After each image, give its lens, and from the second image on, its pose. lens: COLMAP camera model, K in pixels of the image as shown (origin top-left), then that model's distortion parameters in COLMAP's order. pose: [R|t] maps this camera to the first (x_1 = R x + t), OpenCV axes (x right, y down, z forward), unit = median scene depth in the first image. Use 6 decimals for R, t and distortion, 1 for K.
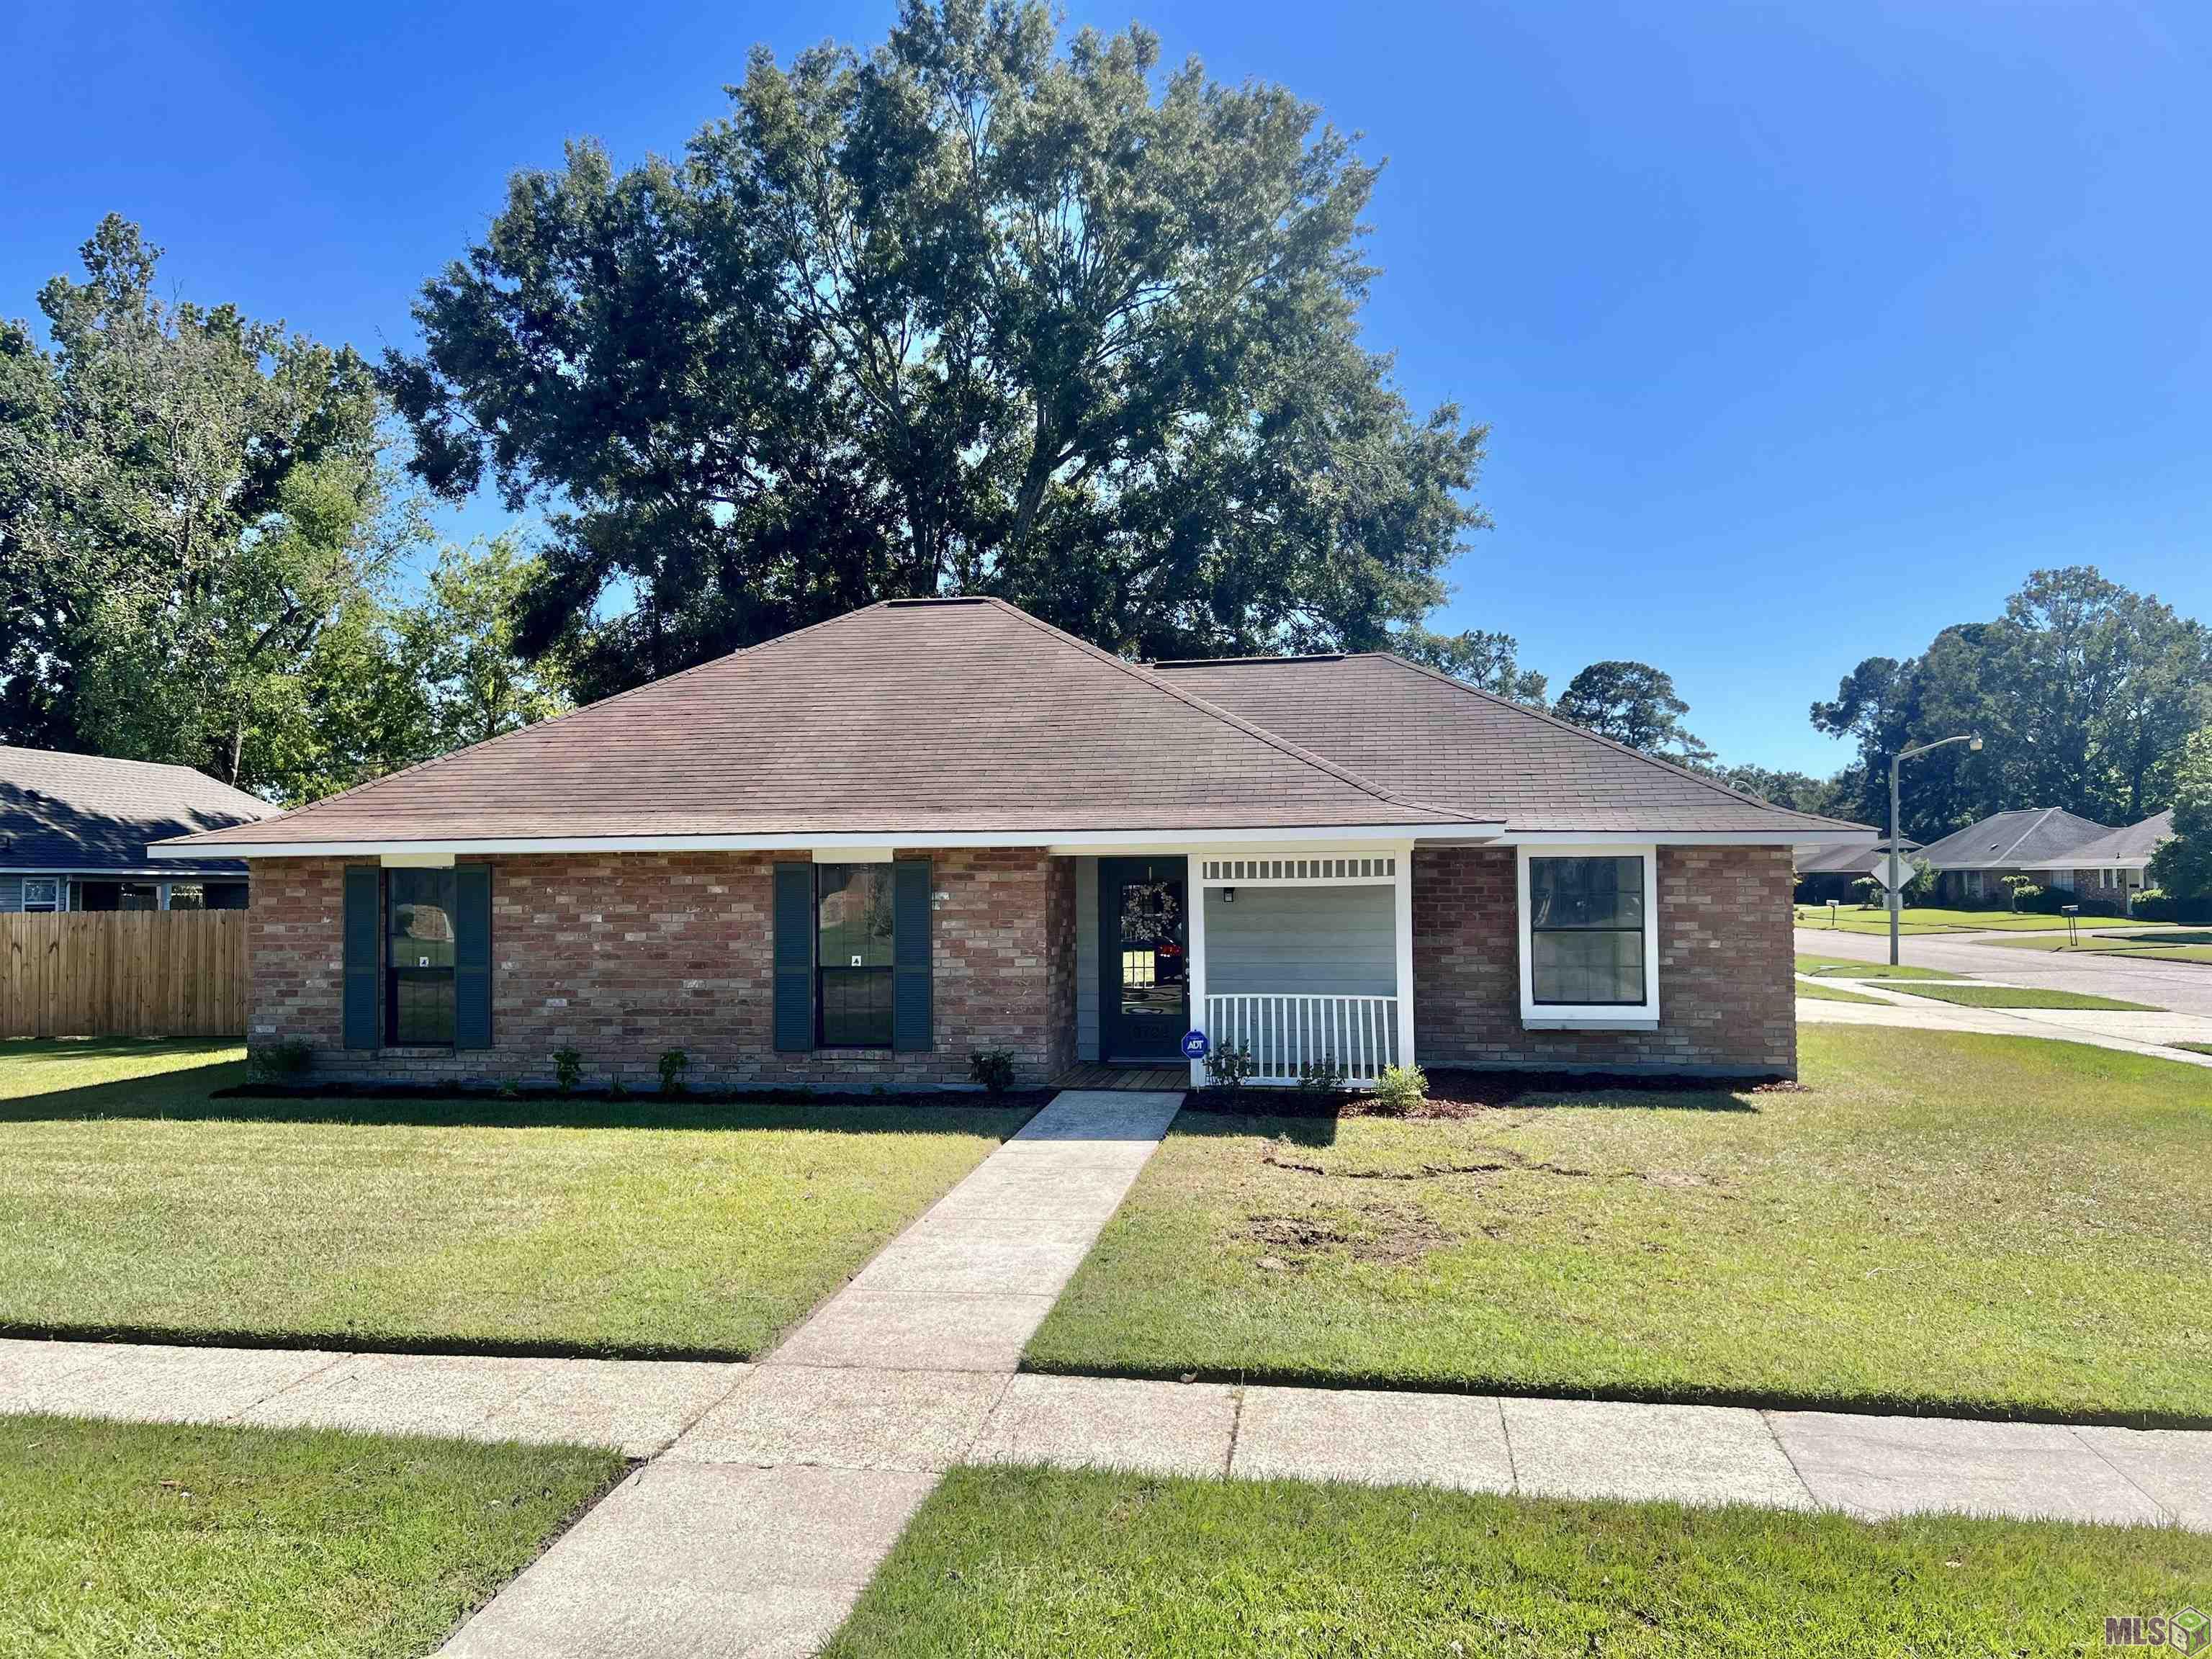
lens RADIAL K [[1654.3, 0, 1119.7], [0, 1654.3, 819.5], [0, 0, 1]] dist [0.071778, -0.074967]
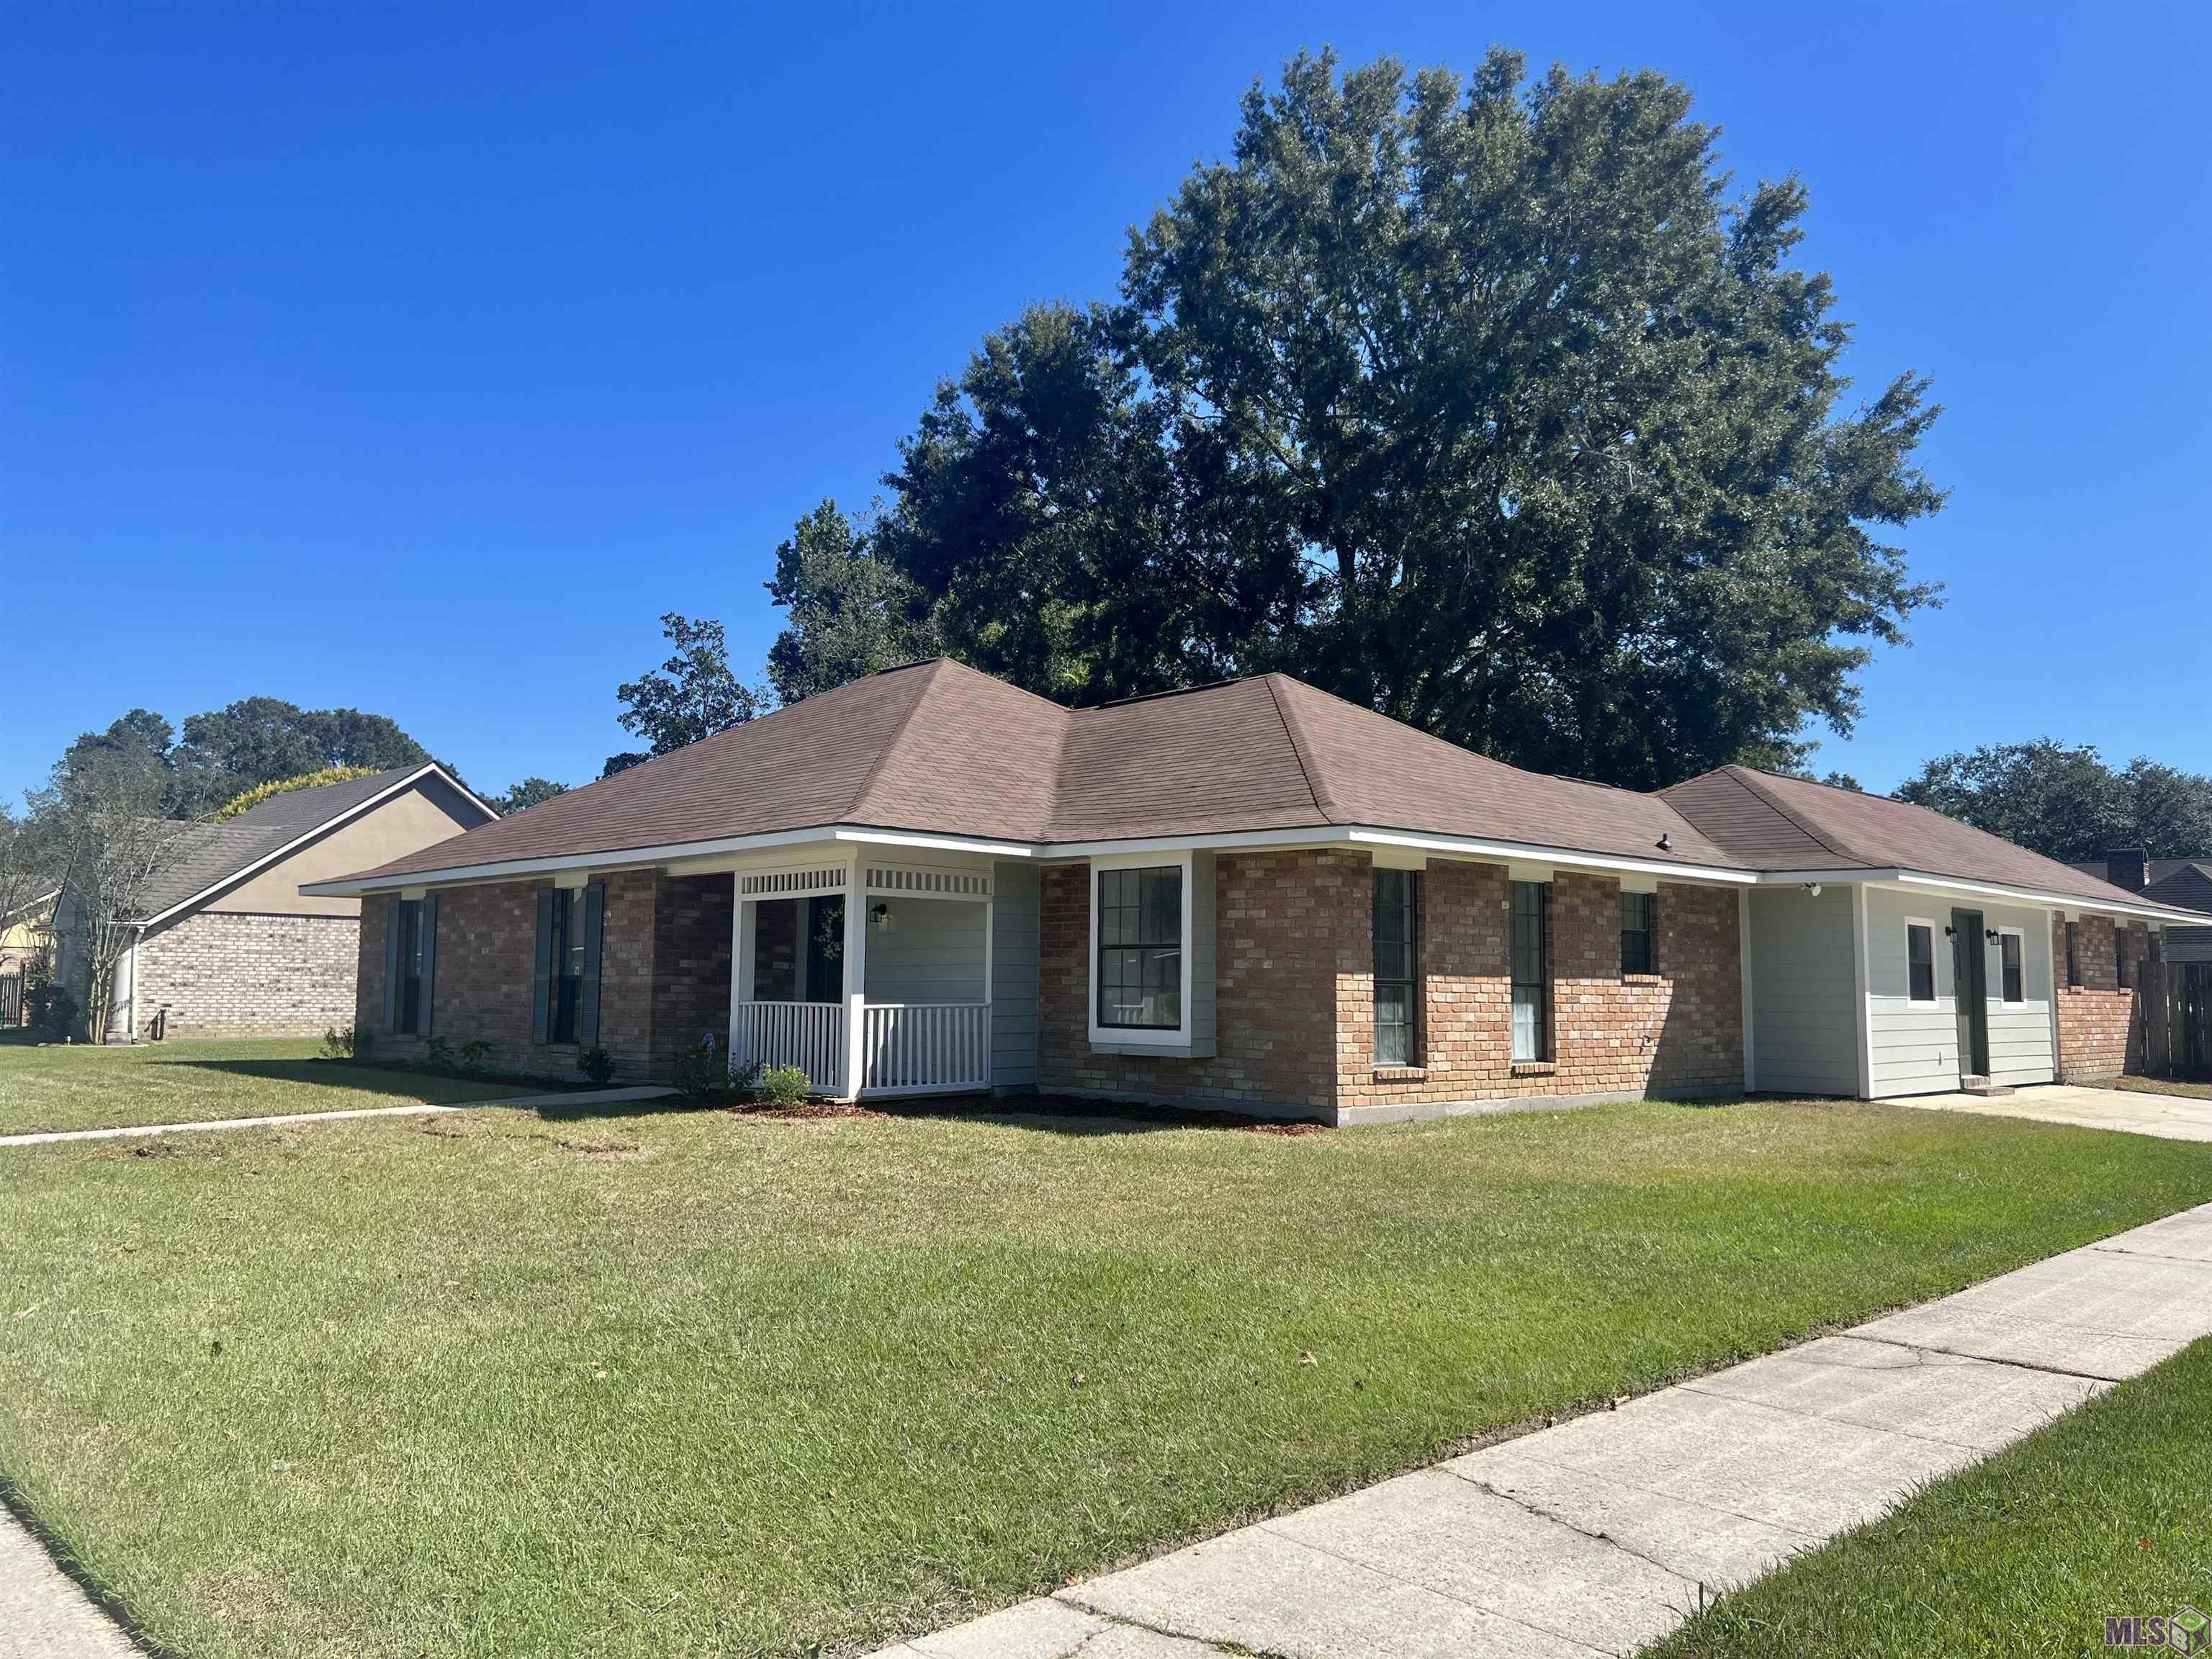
lens RADIAL K [[1654.3, 0, 1119.7], [0, 1654.3, 819.5], [0, 0, 1]] dist [0.071778, -0.074967]
pose [[0.803700, -0.045219, -0.593314, 0.815764], [0.011126, 0.998076, -0.060996, 0.051082], [0.594931, 0.042421, 0.802657, 0.250444]]
